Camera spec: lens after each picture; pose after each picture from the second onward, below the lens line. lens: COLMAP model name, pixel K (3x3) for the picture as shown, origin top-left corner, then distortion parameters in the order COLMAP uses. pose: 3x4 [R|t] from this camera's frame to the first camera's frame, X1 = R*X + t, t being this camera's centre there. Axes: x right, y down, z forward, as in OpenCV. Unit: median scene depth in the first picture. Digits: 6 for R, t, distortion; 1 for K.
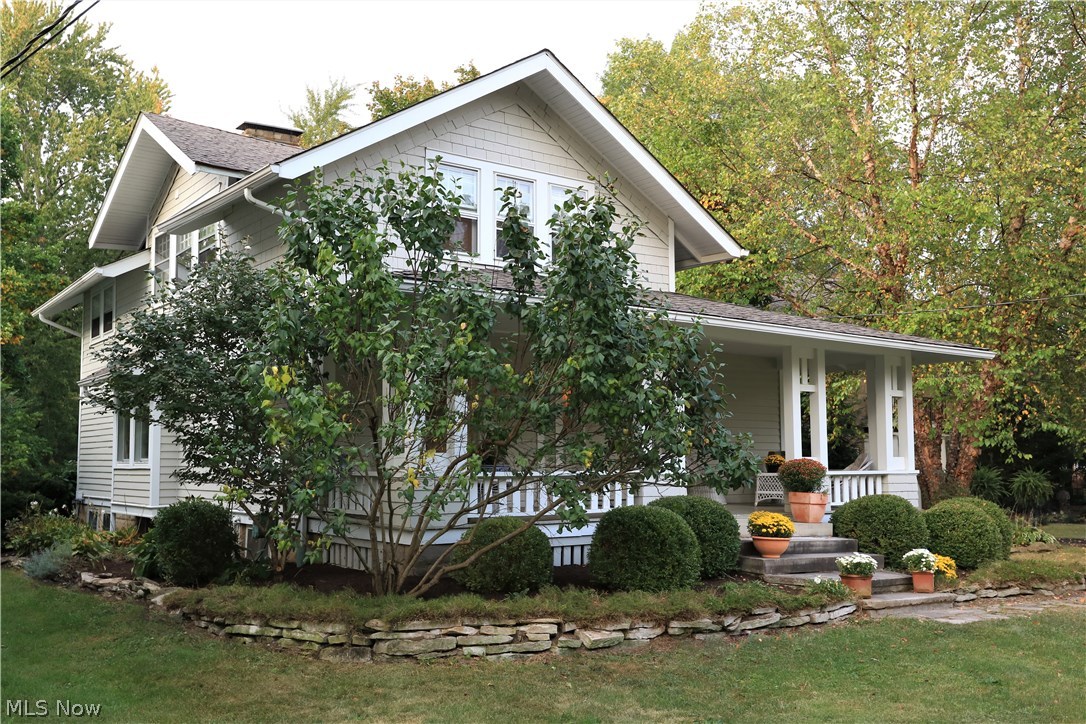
lens RADIAL K [[1093.5, 0, 543.0], [0, 1093.5, 362.0], [0, 0, 1]] dist [-0.010456, 0.033508]
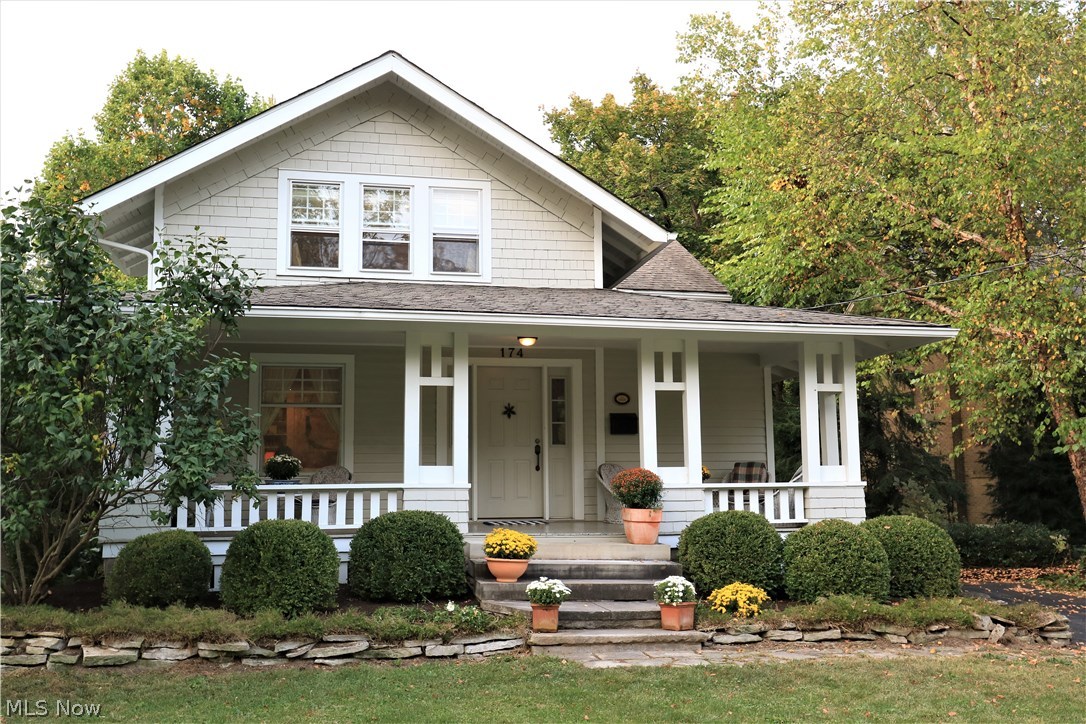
lens RADIAL K [[1093.5, 0, 543.0], [0, 1093.5, 362.0], [0, 0, 1]] dist [-0.010456, 0.033508]
pose [[0.900663, -0.060047, -0.430349, 0.640320], [0.049708, 0.998142, -0.035240, 0.036796], [0.431666, 0.010347, 0.901974, 0.228185]]
